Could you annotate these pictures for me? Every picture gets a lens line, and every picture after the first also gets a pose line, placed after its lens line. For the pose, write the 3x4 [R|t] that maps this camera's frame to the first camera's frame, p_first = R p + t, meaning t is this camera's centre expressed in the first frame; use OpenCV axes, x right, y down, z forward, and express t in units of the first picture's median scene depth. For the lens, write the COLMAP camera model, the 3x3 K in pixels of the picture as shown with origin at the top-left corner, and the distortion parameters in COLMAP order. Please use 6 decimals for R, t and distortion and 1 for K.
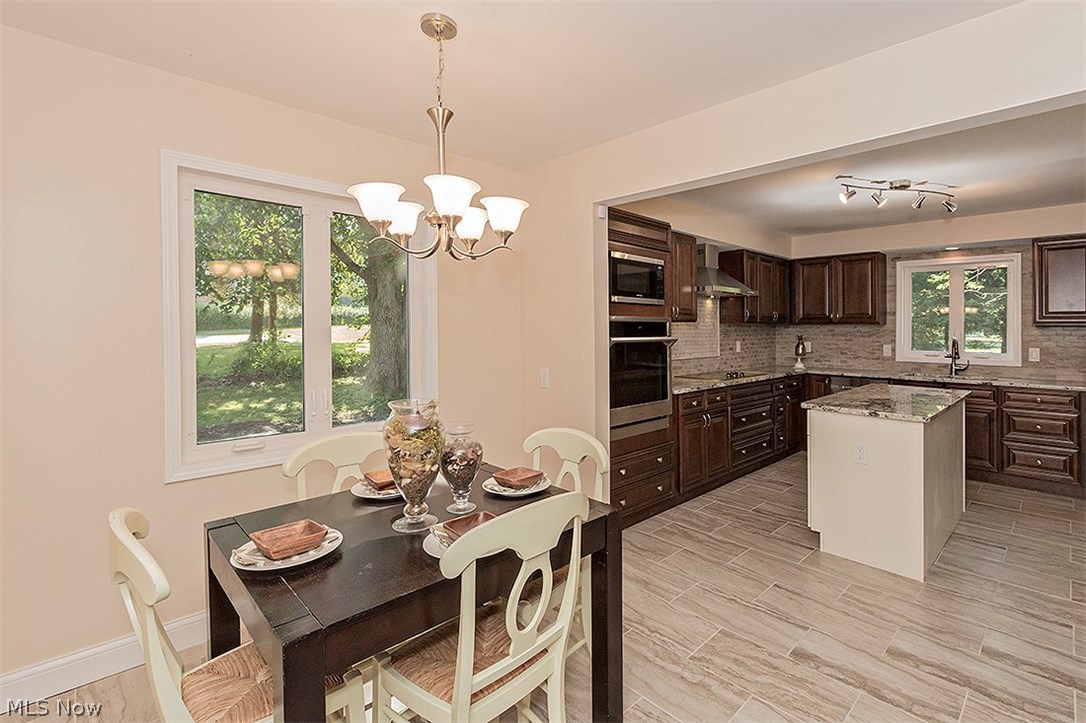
lens RADIAL K [[502.2, 0, 565.4], [0, 502.2, 322.3], [0, 0, 1]] dist [-0.002371, -0.002300]
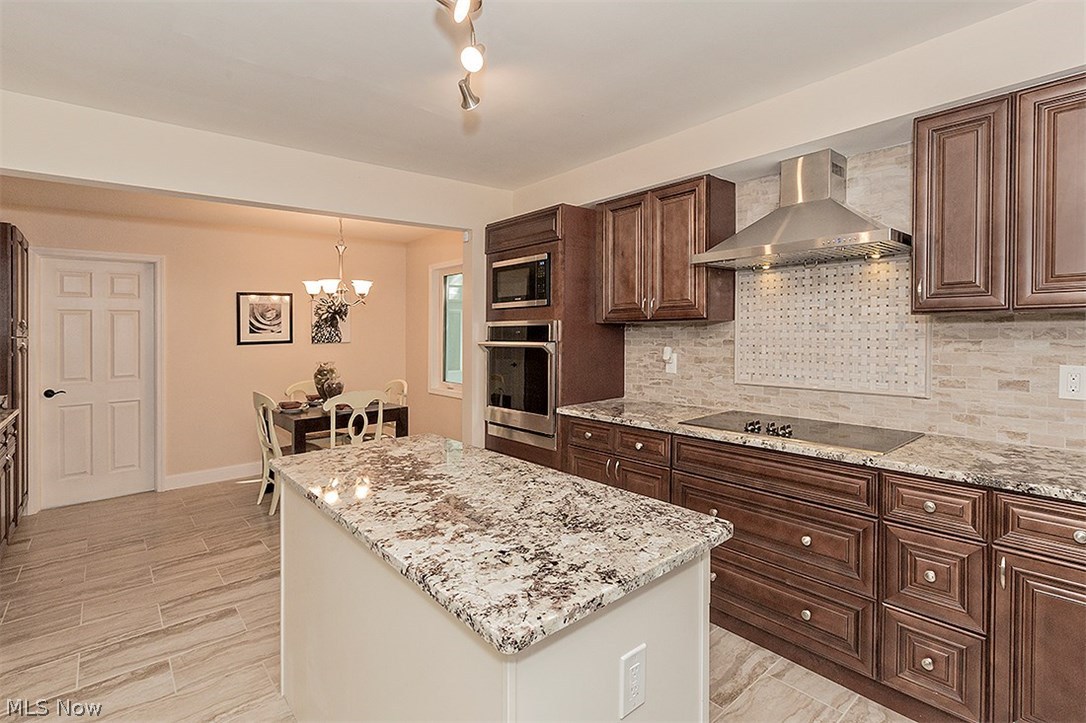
lens RADIAL K [[502.2, 0, 585.0], [0, 502.2, 327.9], [0, 0, 1]] dist [-0.002371, -0.002300]
pose [[-0.016422, -0.007257, -0.999839, 0.756389], [0.025336, 0.999650, -0.007672, 0.008980], [0.999544, -0.025458, -0.016232, 0.774922]]
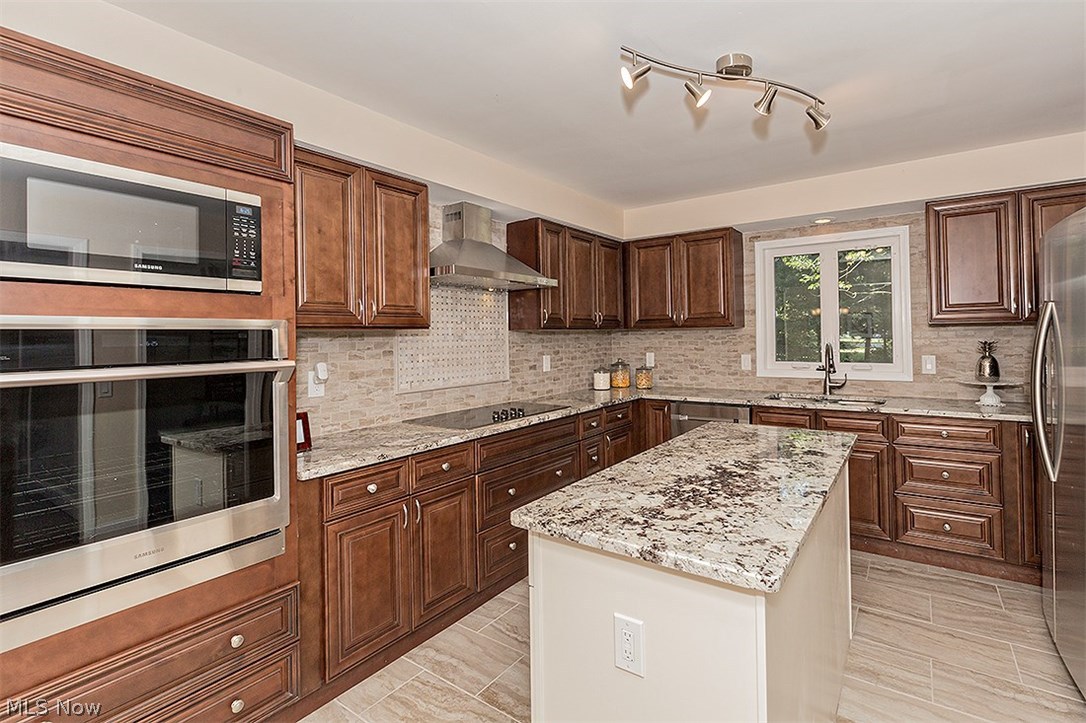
lens RADIAL K [[502.2, 0, 547.9], [0, 502.2, 331.7], [0, 0, 1]] dist [-0.002371, -0.002300]
pose [[0.987706, -0.020763, 0.154939, 0.273614], [0.020816, 0.999783, 0.001280, 0.004599], [-0.154932, 0.001961, 0.987923, 0.358786]]
